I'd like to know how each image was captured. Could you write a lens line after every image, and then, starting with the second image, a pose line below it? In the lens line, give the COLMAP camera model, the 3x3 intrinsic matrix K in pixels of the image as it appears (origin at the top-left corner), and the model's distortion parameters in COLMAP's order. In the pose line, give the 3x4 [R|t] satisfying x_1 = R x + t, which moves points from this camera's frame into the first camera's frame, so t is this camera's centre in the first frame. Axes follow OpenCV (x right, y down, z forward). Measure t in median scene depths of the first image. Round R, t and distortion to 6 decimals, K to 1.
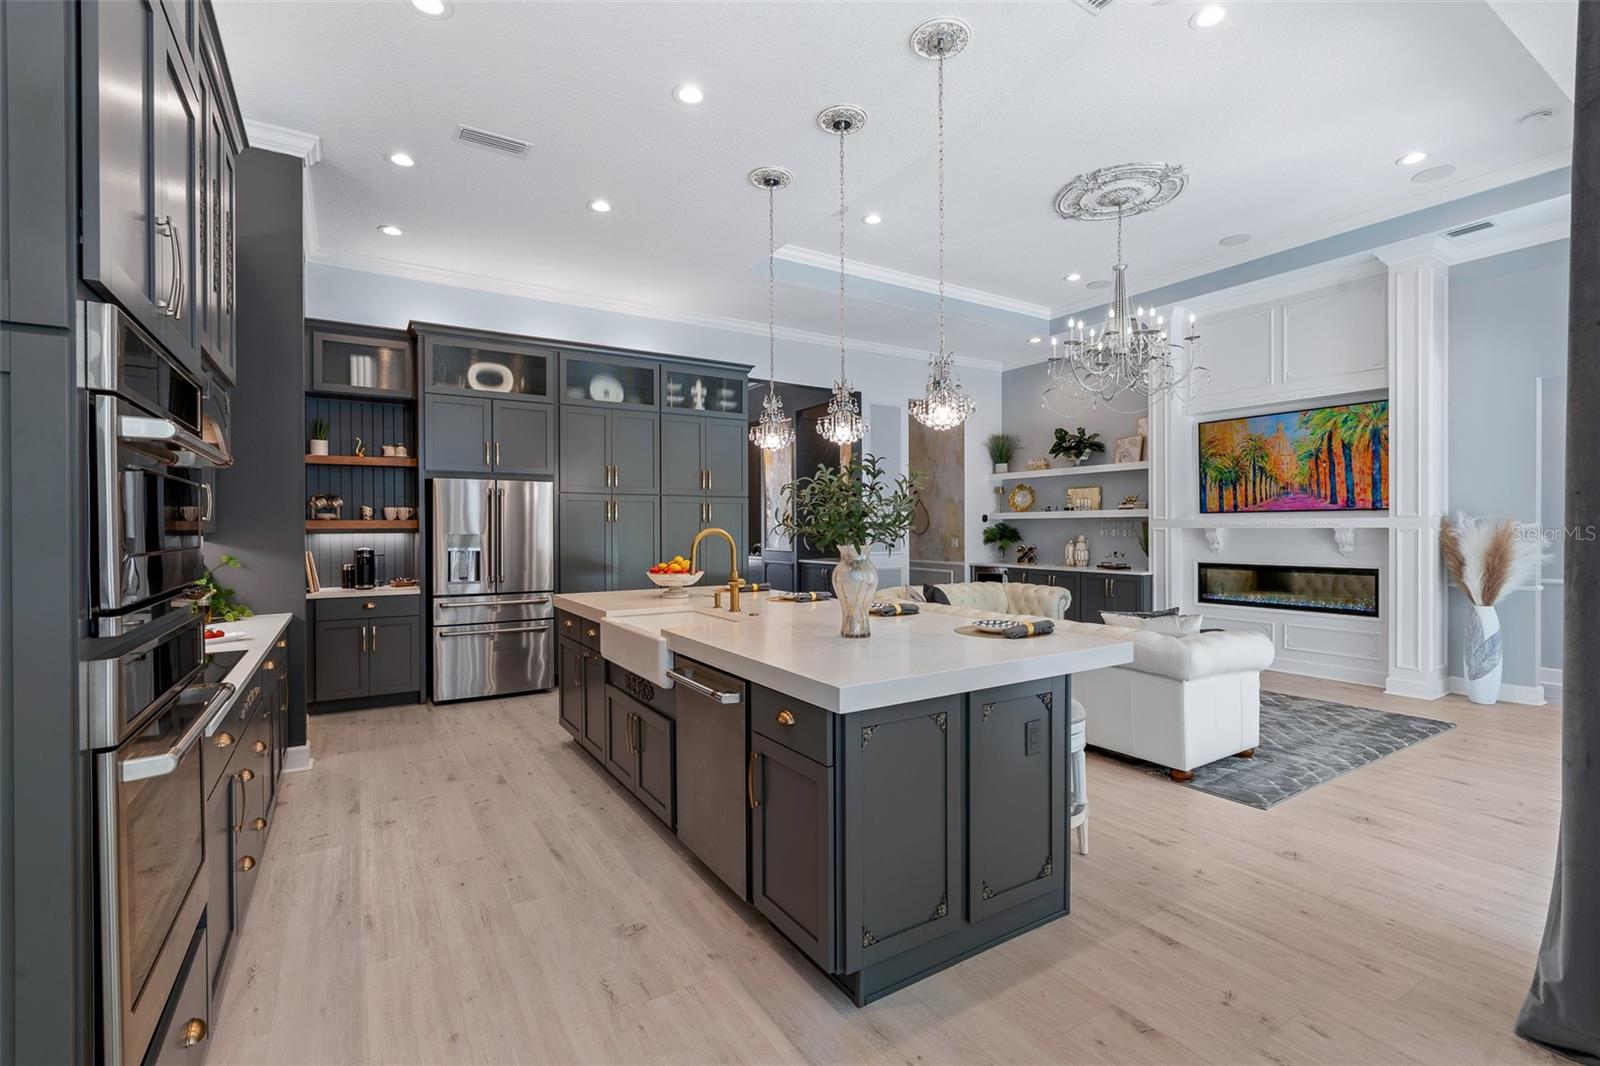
lens RADIAL K [[716.5, 0, 799.7], [0, 716.5, 530.8], [0, 0, 1]] dist [-0.003833, 0.001272]
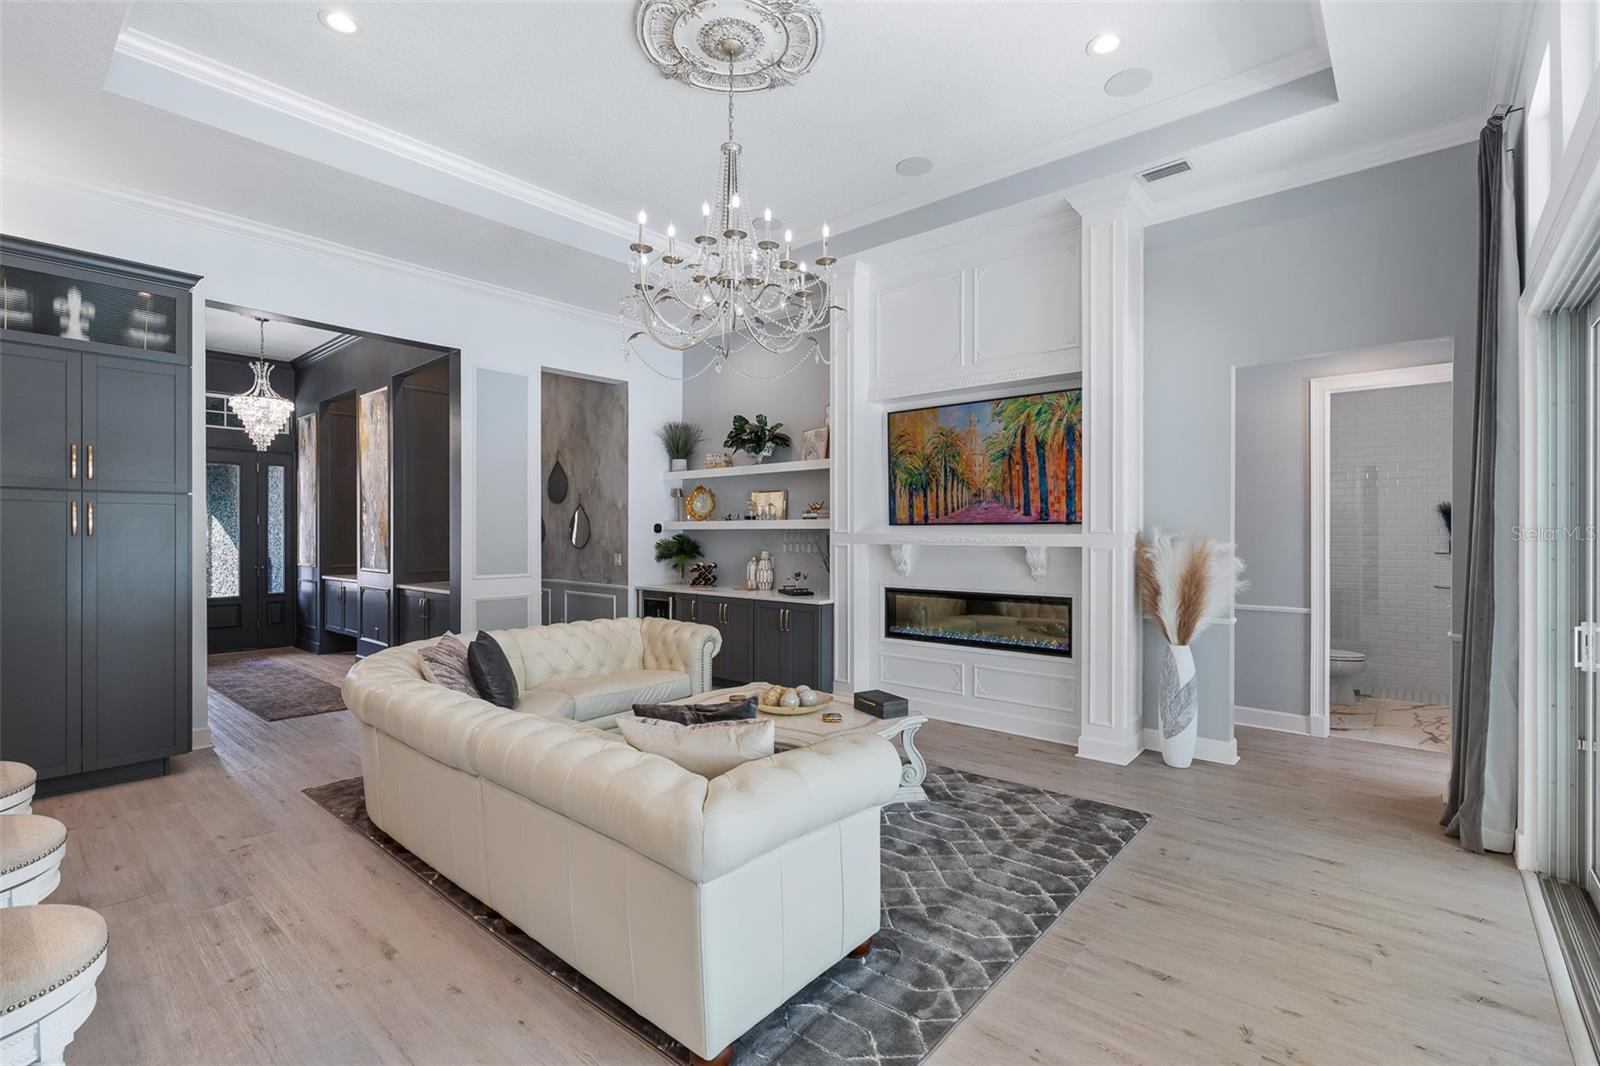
lens RADIAL K [[723.8, 0, 802.4], [0, 723.8, 535.7], [0, 0, 1]] dist [-0.007120, 0.000542]
pose [[0.955329, 0.002618, 0.295532, 0.264499], [-0.002537, 0.999997, -0.000659, -0.013890], [-0.295533, -0.000120, 0.955332, 0.296303]]
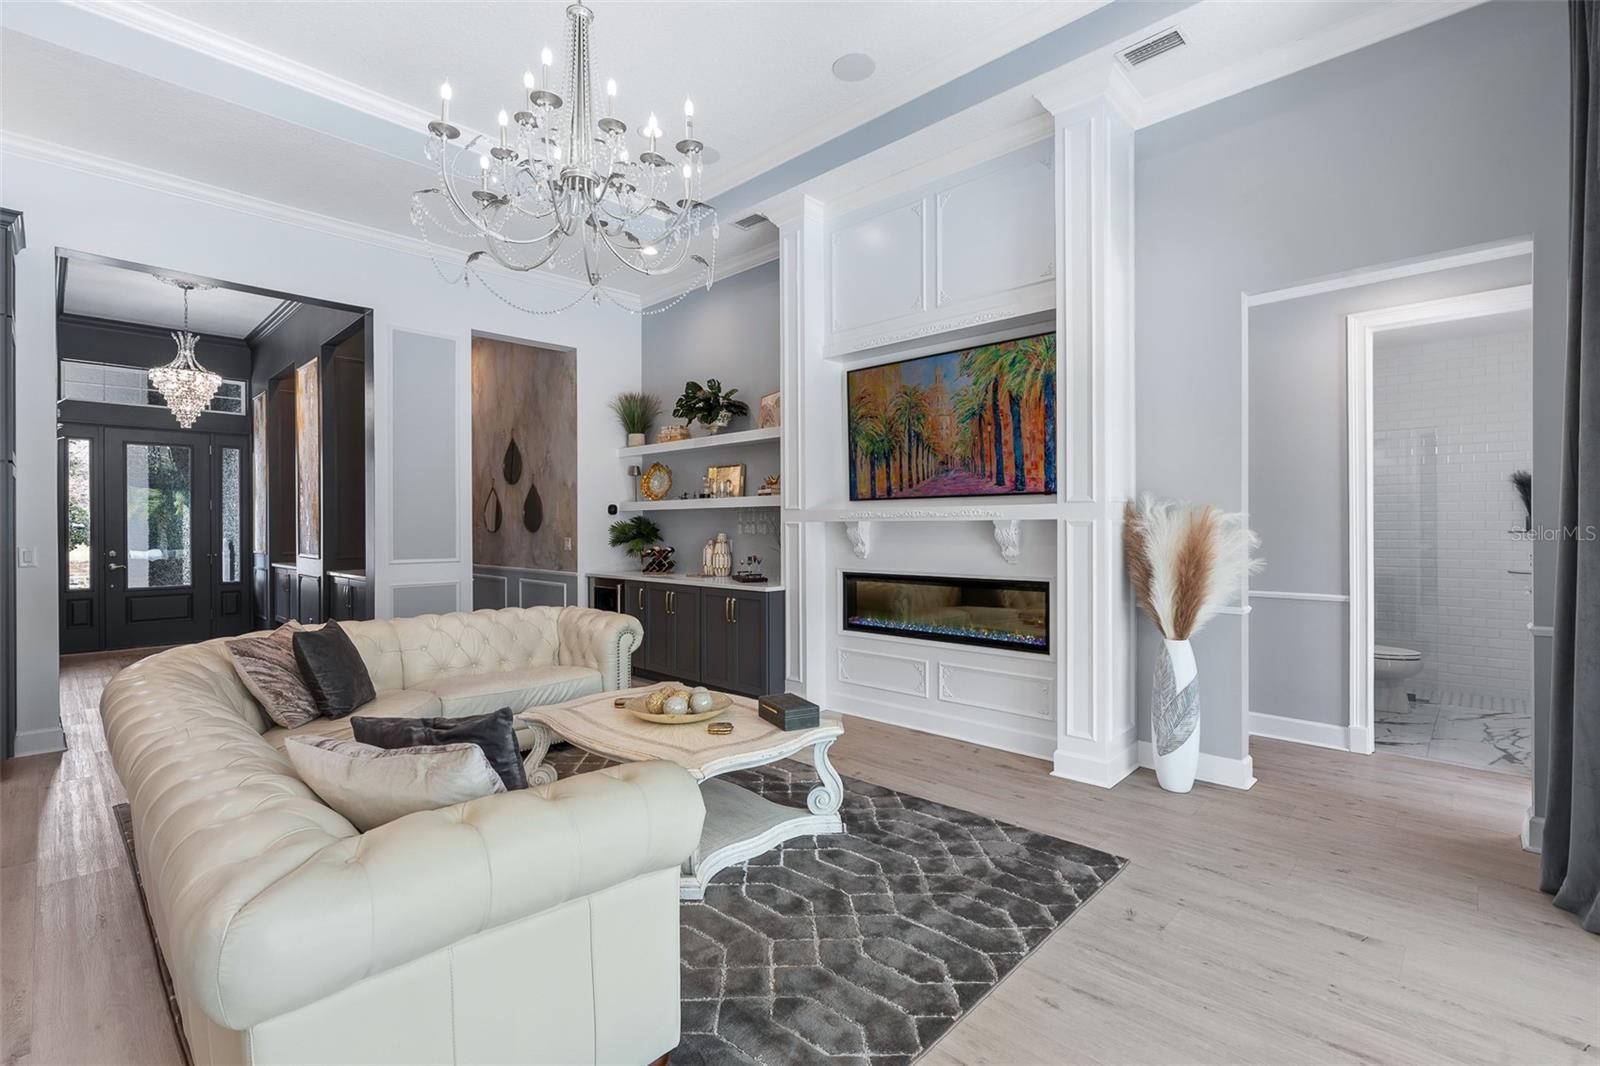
lens RADIAL K [[727.2, 0, 802.4], [0, 727.2, 528.0], [0, 0, 1]] dist [-0.004935, 0.000368]
pose [[0.969126, -0.001065, 0.246563, 0.396353], [0.001688, 0.999996, -0.002316, 0.004282], [-0.246560, 0.002660, 0.969124, 0.378448]]
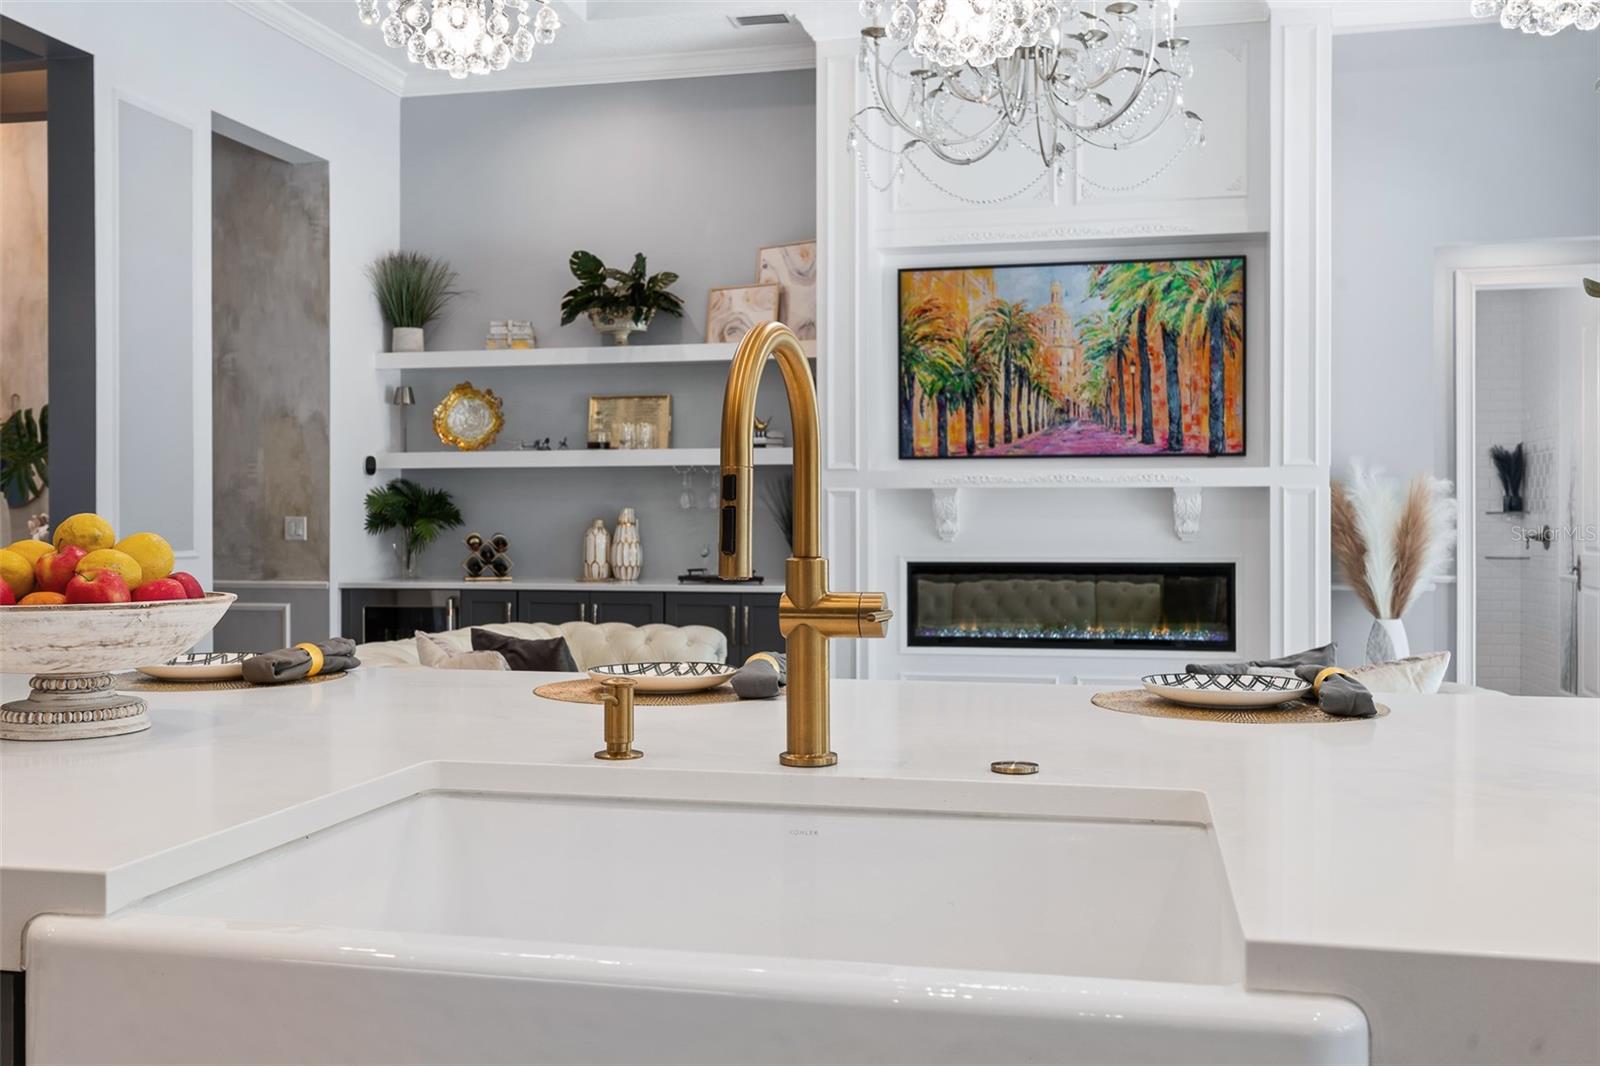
lens RADIAL K [[1487.3, 0, 800.0], [0, 1487.3, 533.0], [0, 0, 1]] dist [-0.005130, 0.000350]
pose [[0.707782, -0.001392, 0.706429, -0.216954], [0.000743, 0.999999, 0.001226, 0.027347], [-0.706430, -0.000343, 0.707782, 0.404690]]
